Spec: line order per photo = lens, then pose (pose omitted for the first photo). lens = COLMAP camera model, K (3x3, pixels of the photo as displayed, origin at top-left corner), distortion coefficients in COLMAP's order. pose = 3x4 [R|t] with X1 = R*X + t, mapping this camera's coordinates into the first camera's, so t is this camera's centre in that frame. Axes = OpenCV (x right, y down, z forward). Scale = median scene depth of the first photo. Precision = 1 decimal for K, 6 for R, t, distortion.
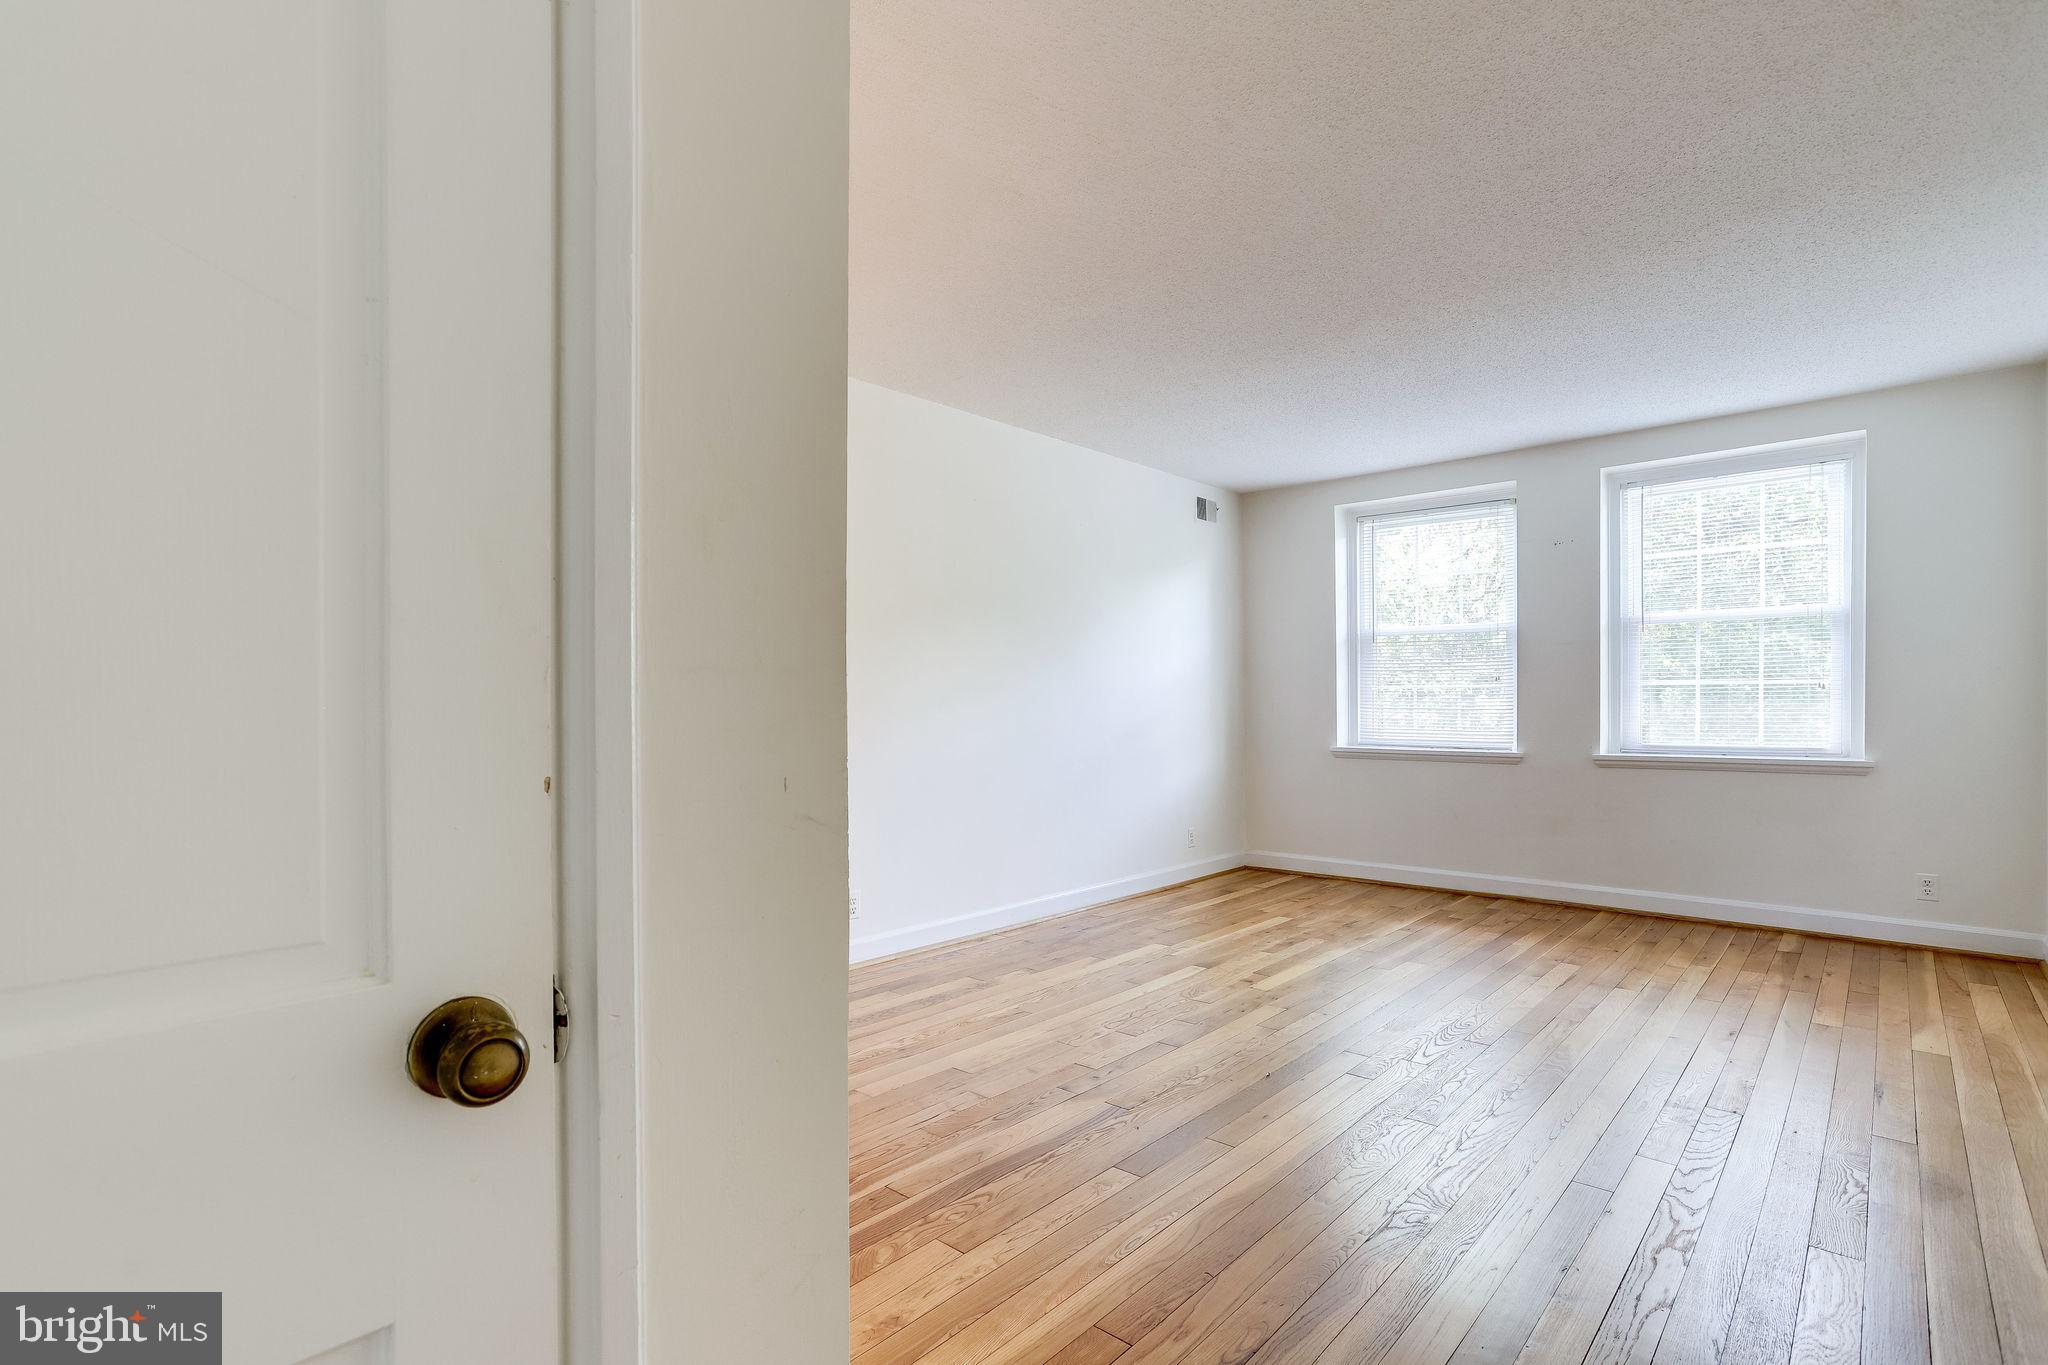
lens RADIAL K [[987.4, 0, 1005.1], [0, 987.4, 708.3], [0, 0, 1]] dist [-0.034936, 0.003718]
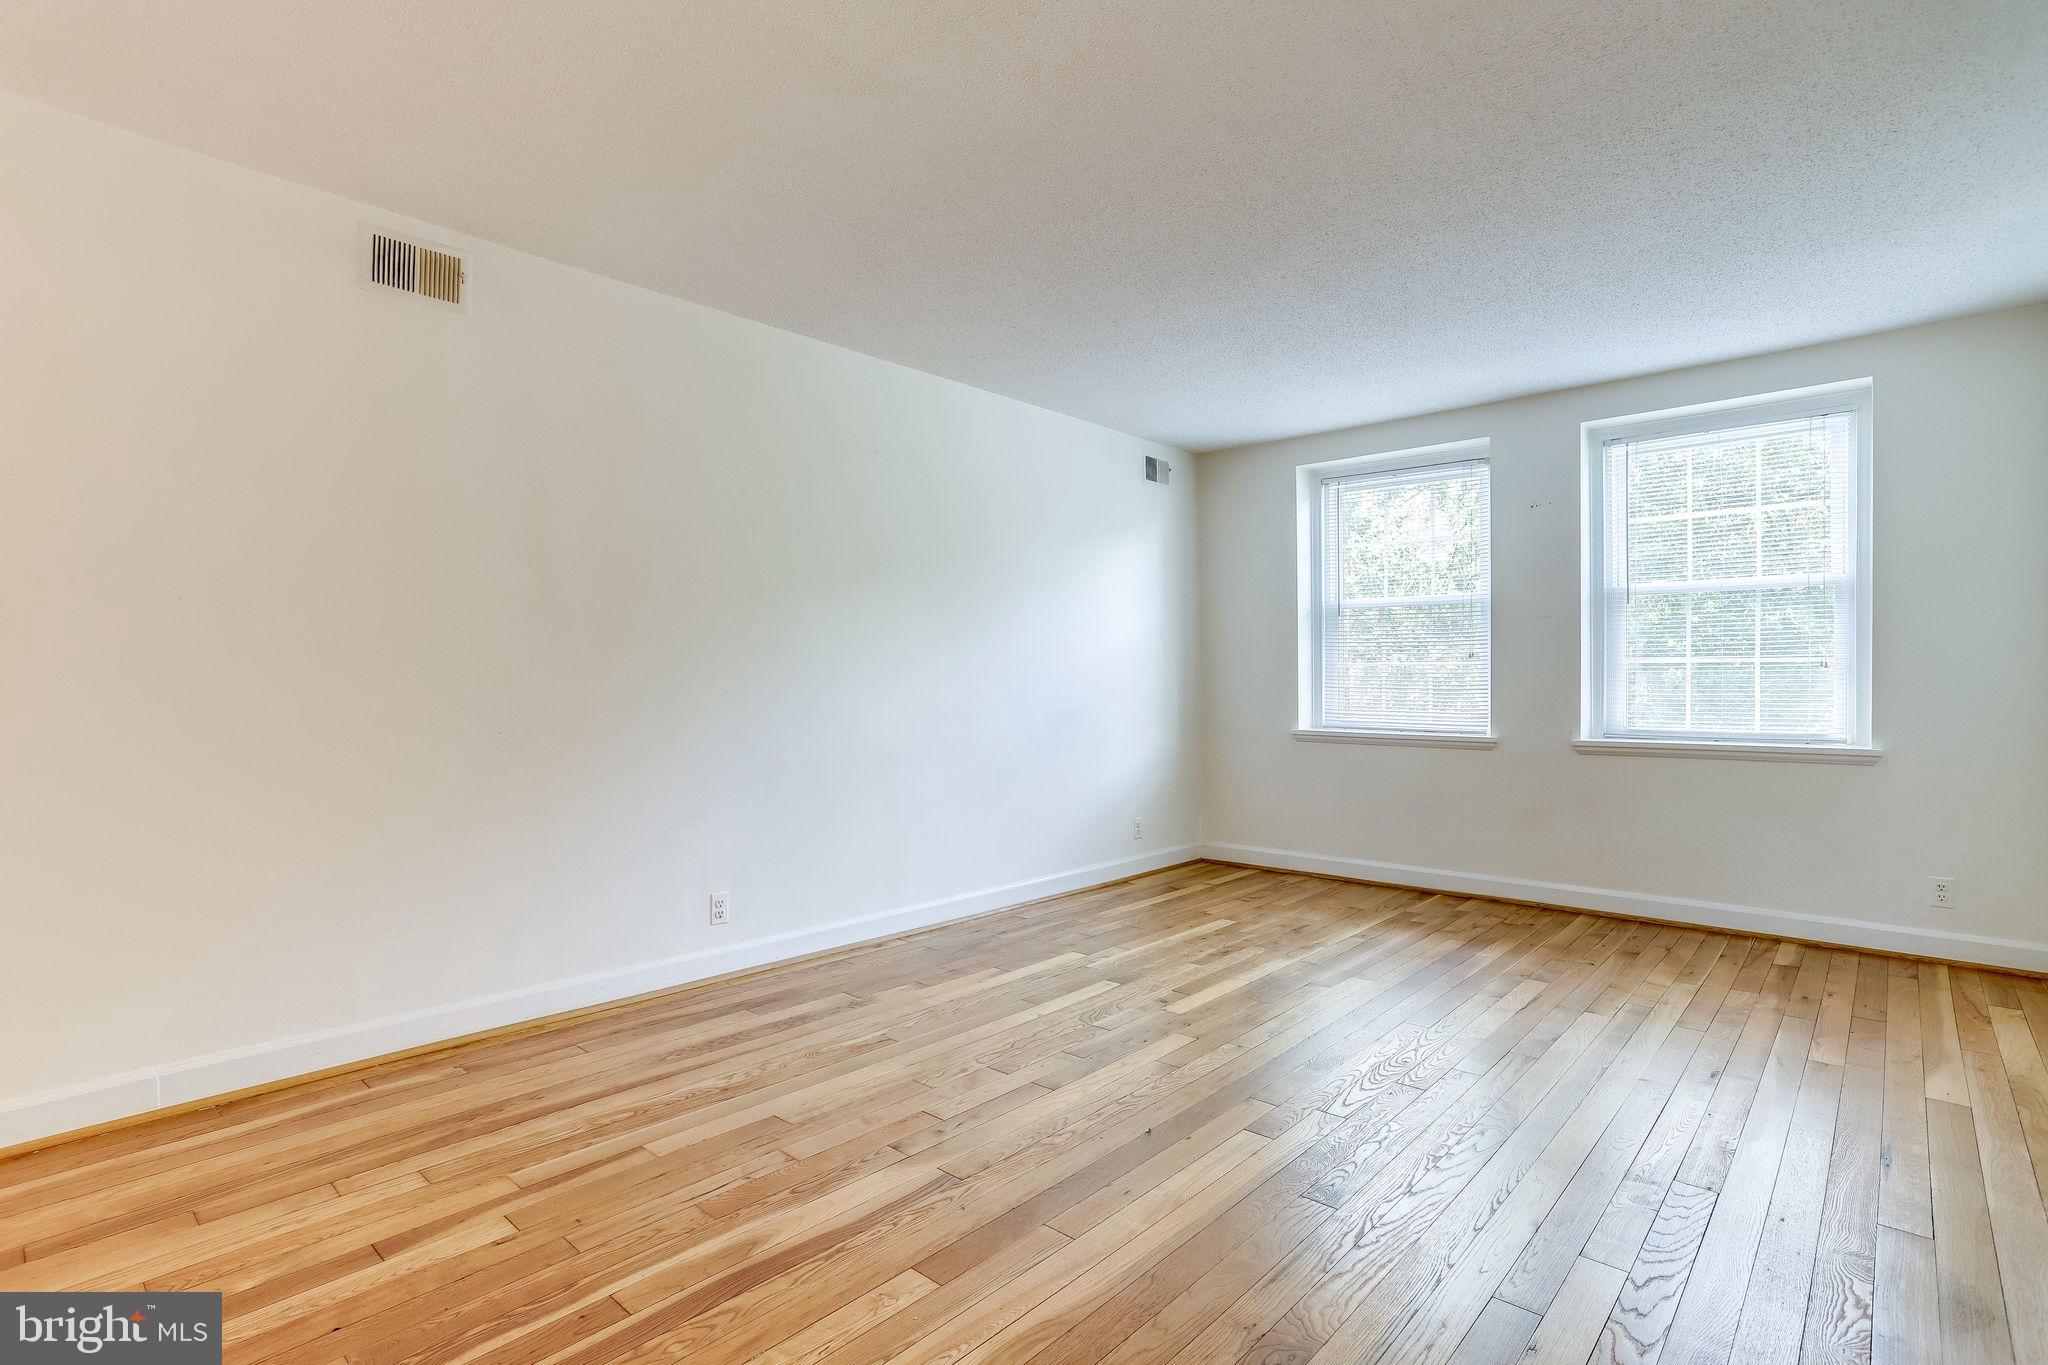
lens RADIAL K [[987.4, 0, 1027.6], [0, 987.4, 677.2], [0, 0, 1]] dist [-0.034936, 0.003718]
pose [[0.999940, 0.006715, 0.008622, 0.109772], [-0.006640, 0.999939, -0.008771, 0.000160], [-0.008680, 0.008714, 0.999924, 0.121112]]
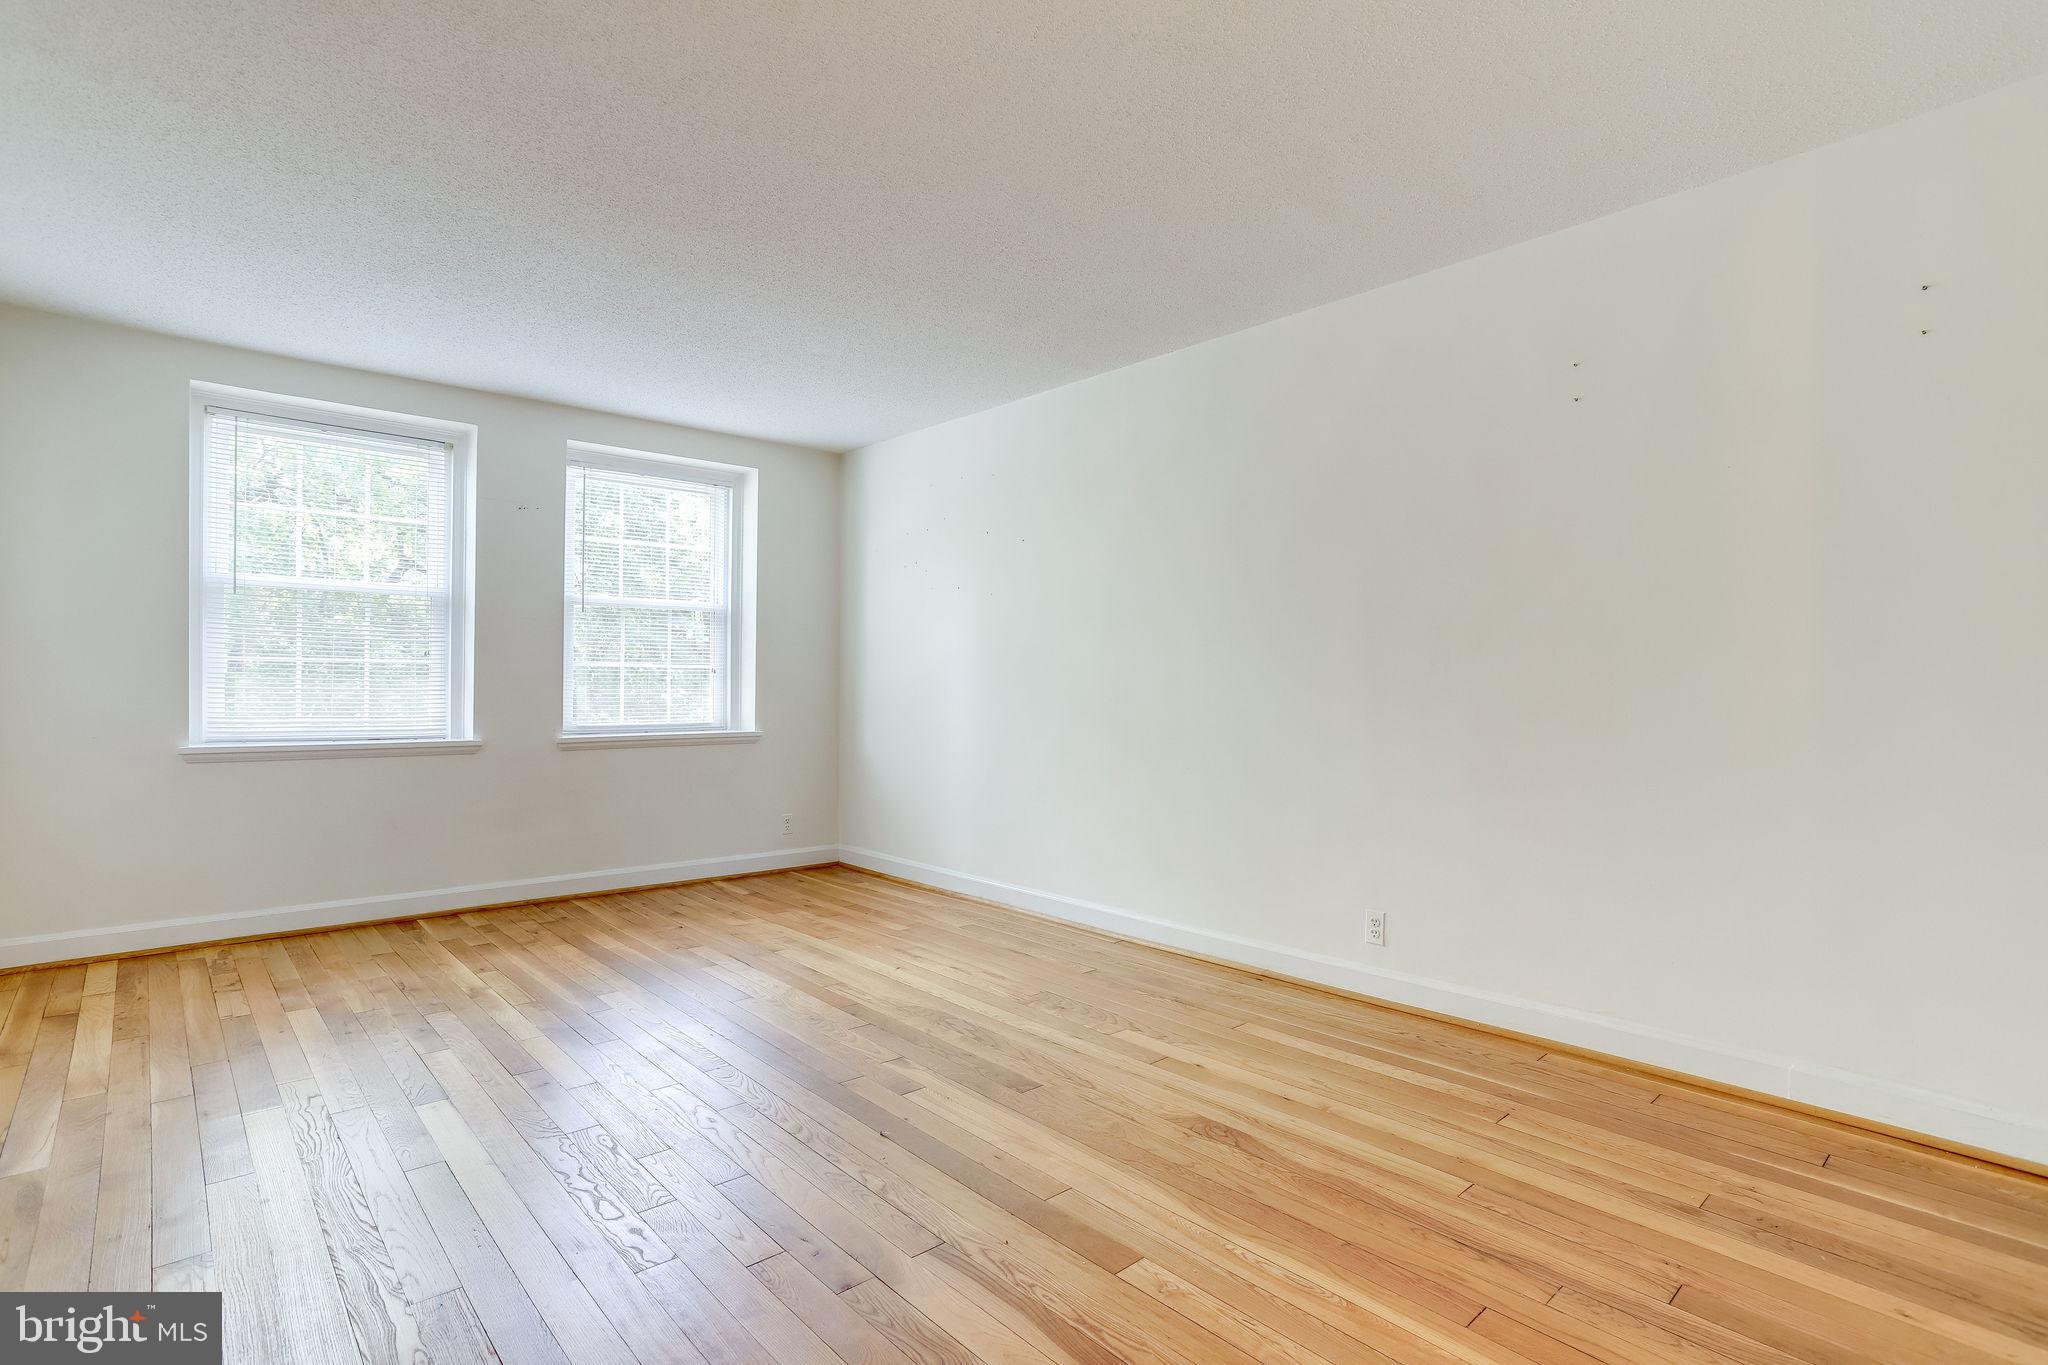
lens RADIAL K [[995.0, 0, 1015.5], [0, 995.0, 678.8], [0, 0, 1]] dist [-0.050356, 0.025694]
pose [[0.094340, 0.013824, 0.995444, -0.383204], [-0.000337, 0.999904, -0.013854, 0.003235], [-0.995540, 0.000971, 0.094335, 0.568707]]
